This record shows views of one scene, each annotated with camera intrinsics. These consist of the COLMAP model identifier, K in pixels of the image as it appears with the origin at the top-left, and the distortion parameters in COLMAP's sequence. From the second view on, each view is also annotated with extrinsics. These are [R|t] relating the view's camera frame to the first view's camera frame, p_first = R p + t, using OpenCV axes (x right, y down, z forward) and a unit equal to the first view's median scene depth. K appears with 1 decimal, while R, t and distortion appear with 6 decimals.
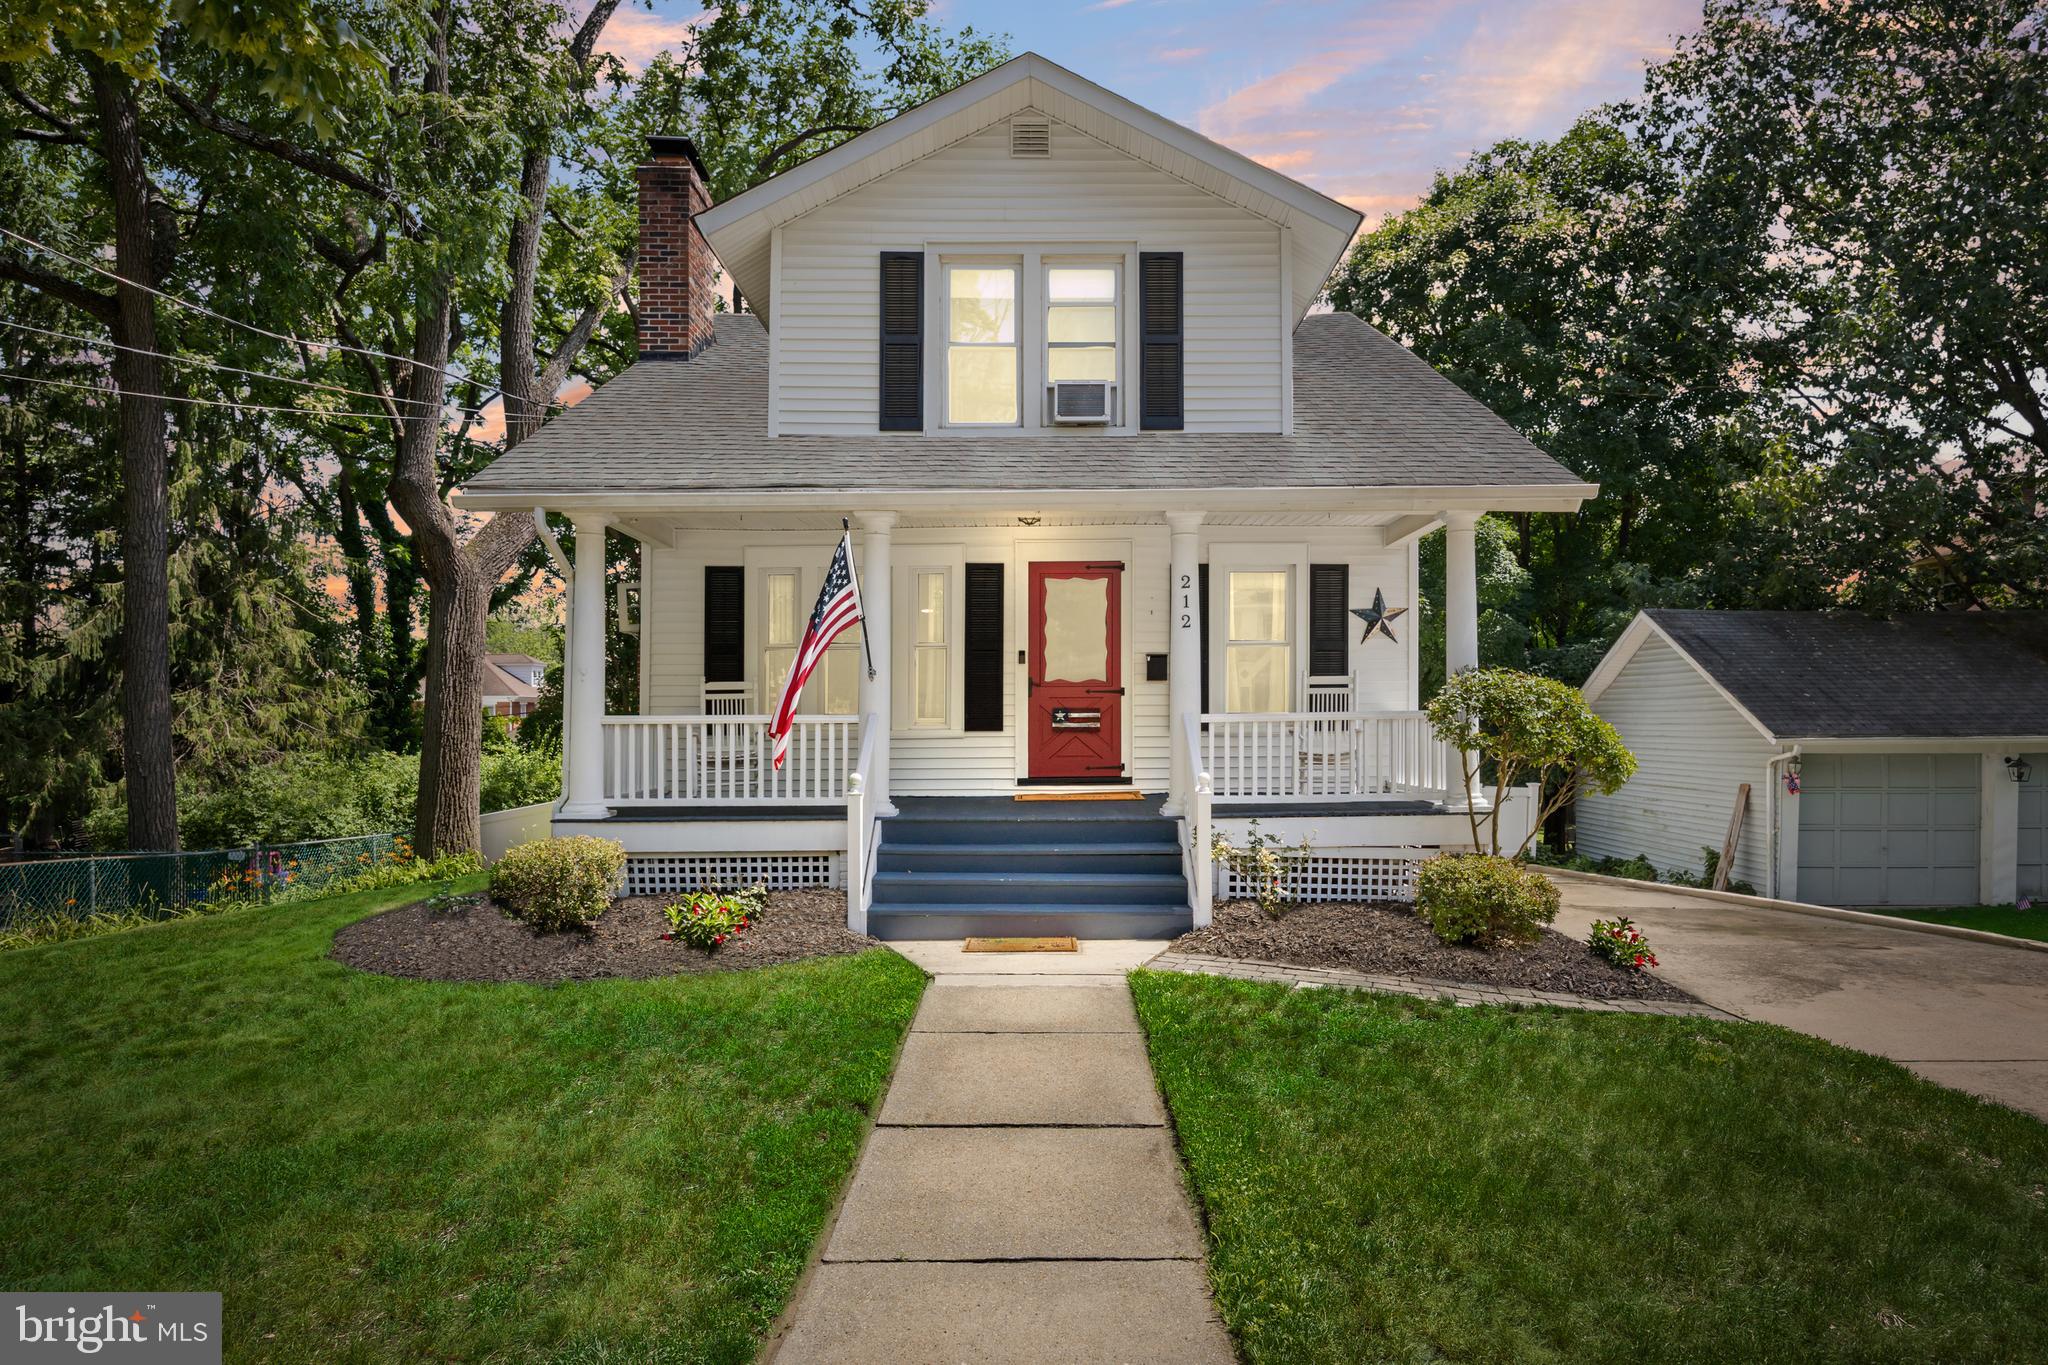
lens RADIAL K [[1052.9, 0, 1024.0], [0, 1052.9, 710.2], [0, 0, 1]] dist [0.000122, 0.000005]
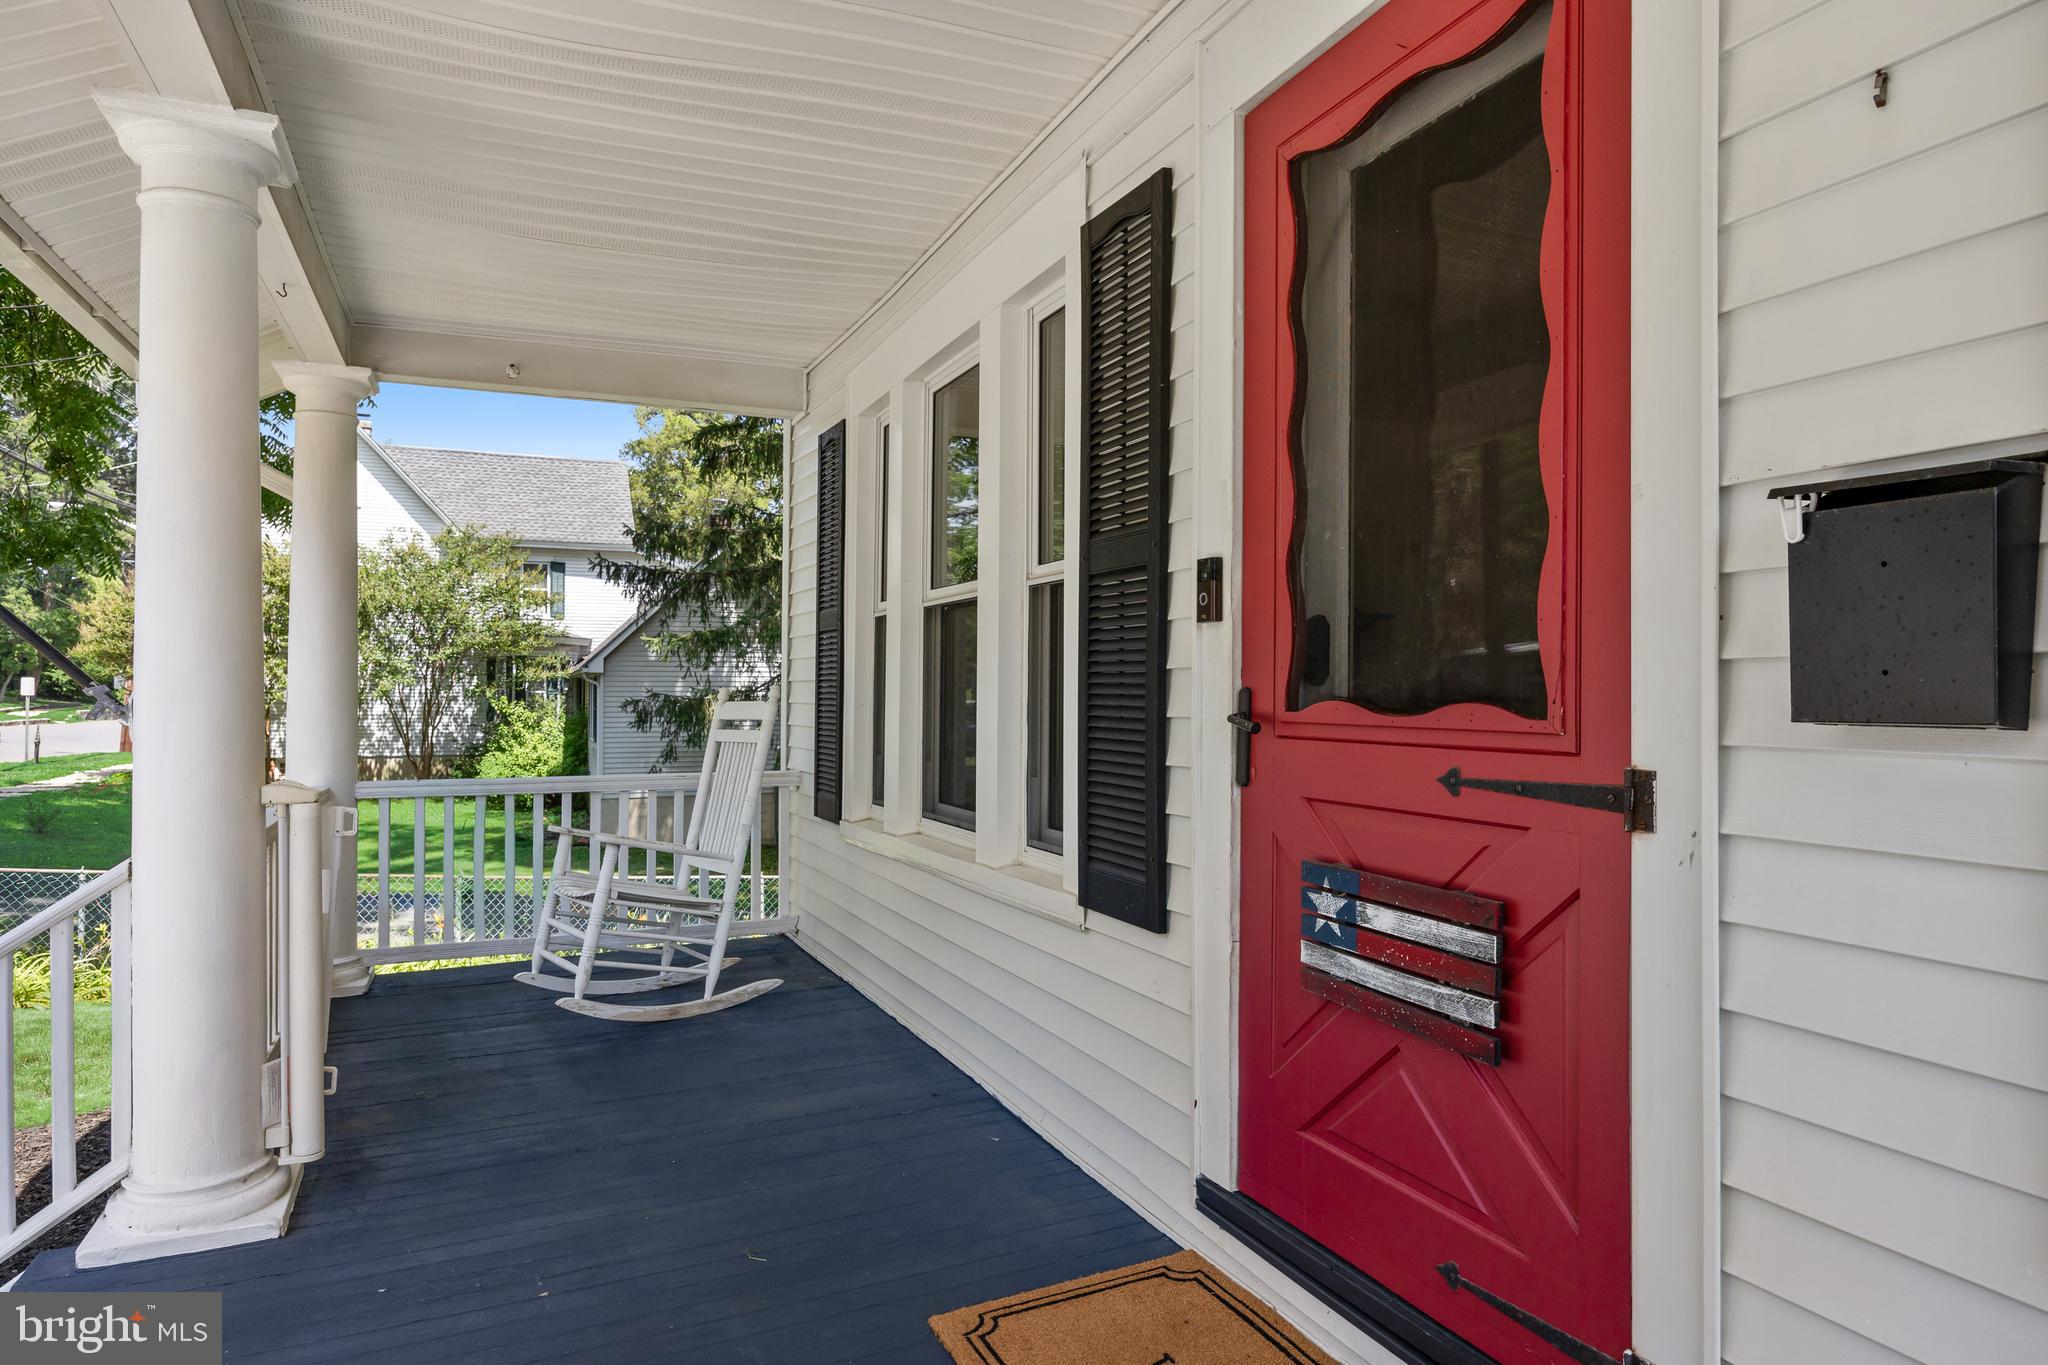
lens RADIAL K [[1214.0, 0, 1024.0], [0, 1214.0, 682.5], [0, 0, 1]] dist [-0.001626, -0.000489]
pose [[0.405433, -0.004037, -0.914116, 0.200113], [0.019989, 0.999790, 0.004450, -0.034661], [0.913906, -0.020077, 0.405429, 0.873131]]
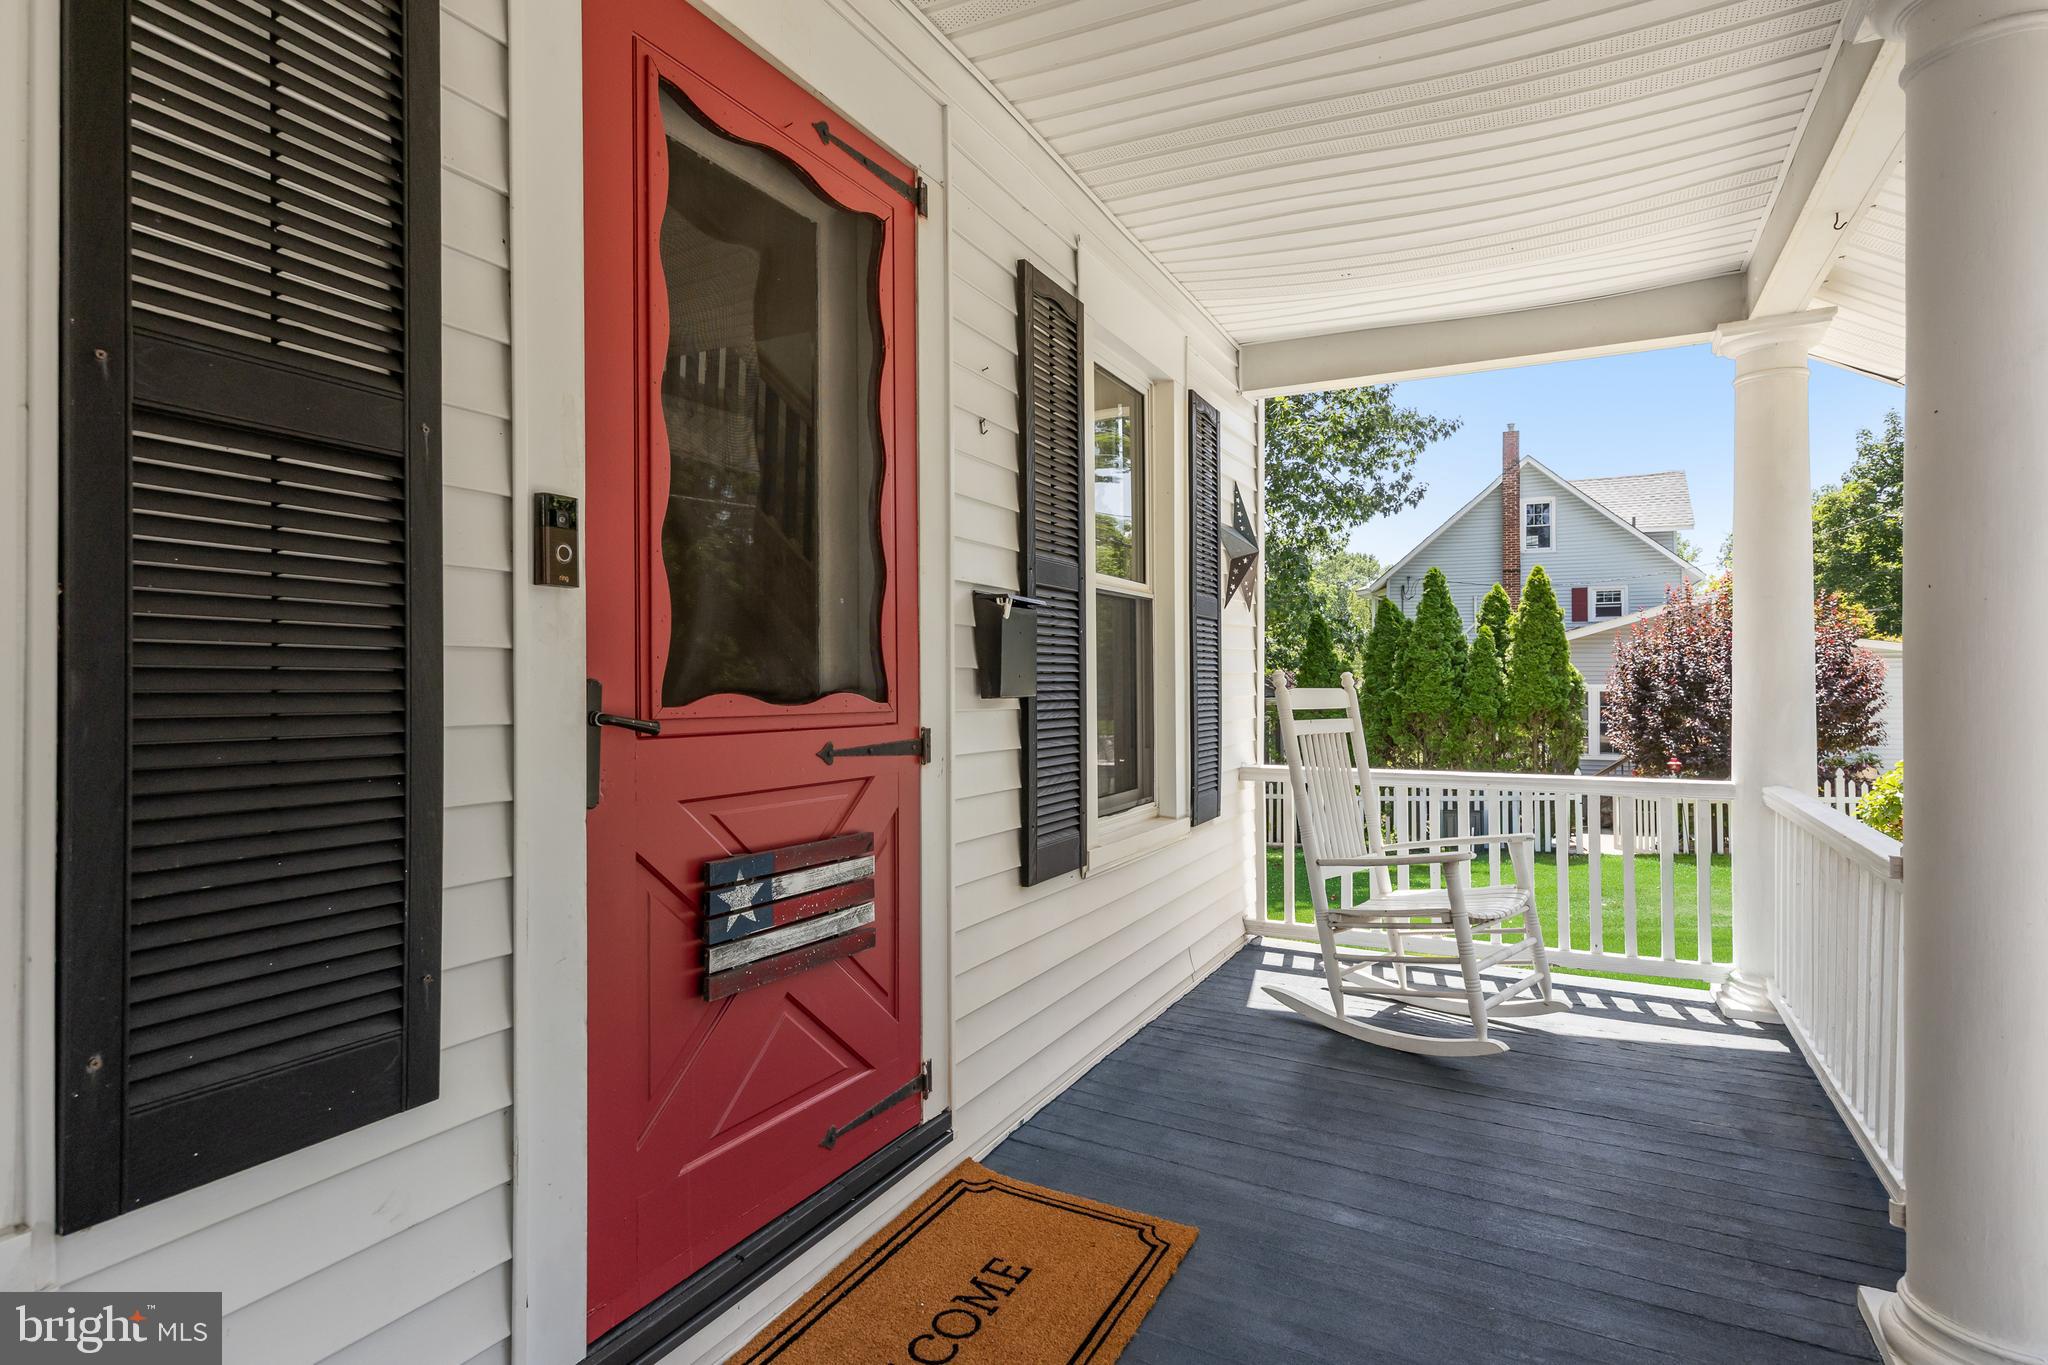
lens RADIAL K [[1090.3, 0, 1024.0], [0, 1090.3, 682.5], [0, 0, 1]] dist [0.000958, 0.000125]
pose [[0.449834, 0.003050, 0.893107, -0.107394], [-0.019423, 0.999791, 0.006368, -0.033540], [-0.892901, -0.020212, 0.449799, 0.877585]]
